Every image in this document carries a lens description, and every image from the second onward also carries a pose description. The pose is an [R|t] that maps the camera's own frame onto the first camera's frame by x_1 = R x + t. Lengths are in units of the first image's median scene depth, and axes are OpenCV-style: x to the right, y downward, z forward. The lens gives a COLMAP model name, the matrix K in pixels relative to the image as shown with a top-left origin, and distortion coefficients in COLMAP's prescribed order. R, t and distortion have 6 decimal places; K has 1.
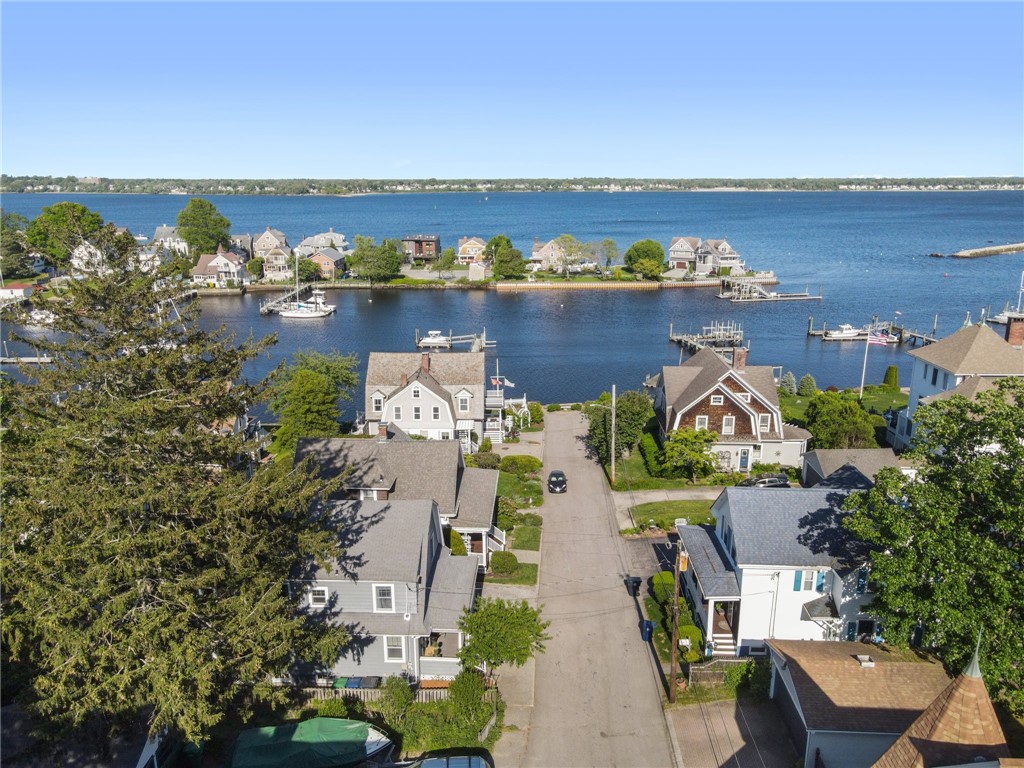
lens RADIAL K [[774.9, 0, 492.5], [0, 774.9, 382.5], [0, 0, 1]] dist [-0.012278, 0.059628]
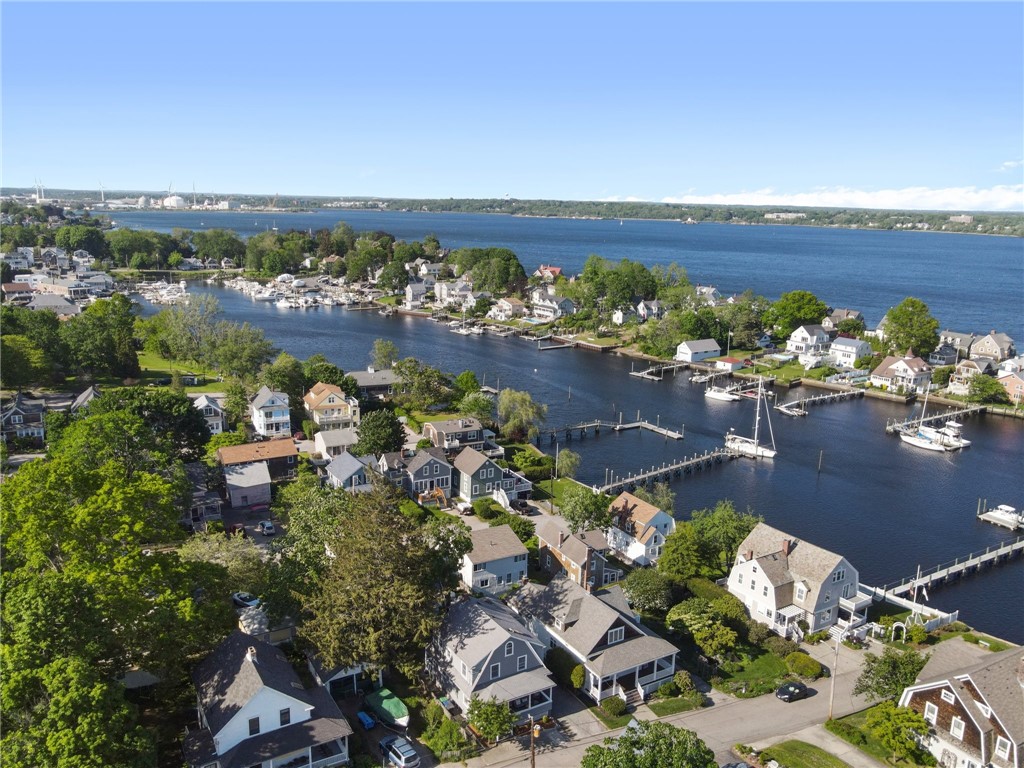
lens RADIAL K [[747.8, 0, 487.9], [0, 747.8, 381.1], [0, 0, 1]] dist [0.004748, 0.007403]
pose [[0.554424, 0.184070, -0.811623, 0.573553], [-0.233048, 0.970555, 0.060918, -0.248556], [0.798938, 0.155373, 0.580997, -0.074759]]
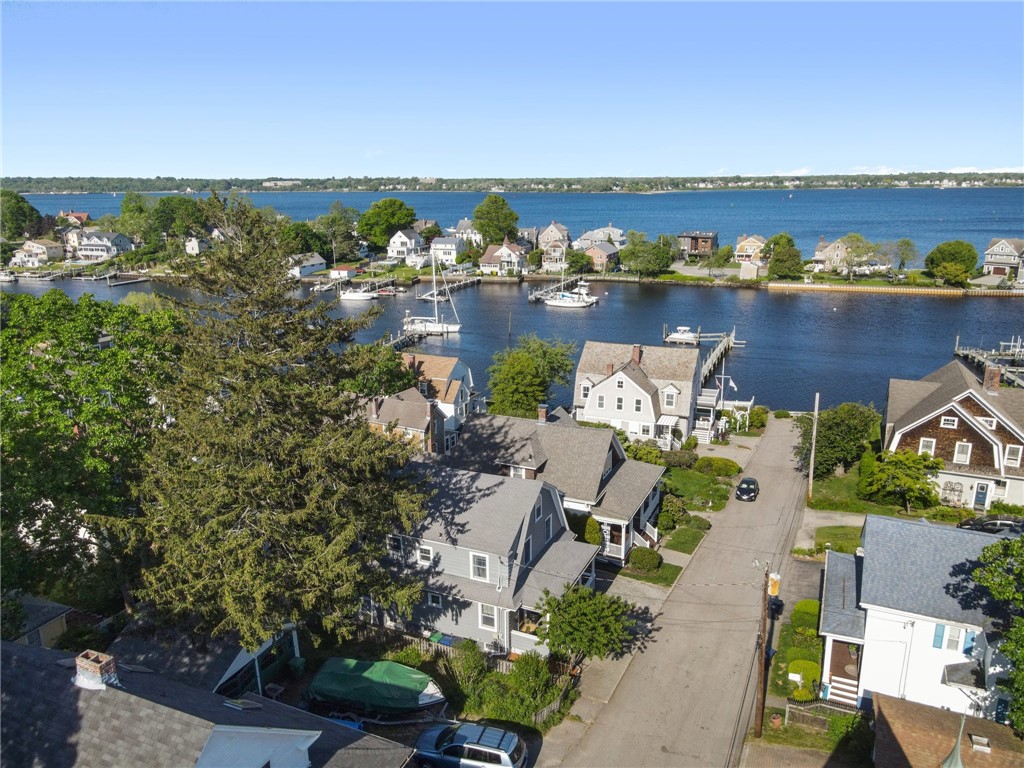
lens RADIAL K [[747.8, 0, 487.9], [0, 747.8, 381.1], [0, 0, 1]] dist [0.004748, 0.007403]
pose [[0.927900, 0.091208, -0.361501, 0.094253], [-0.087742, 0.995803, 0.026029, -0.000050], [0.362358, 0.007567, 0.932008, 0.024544]]
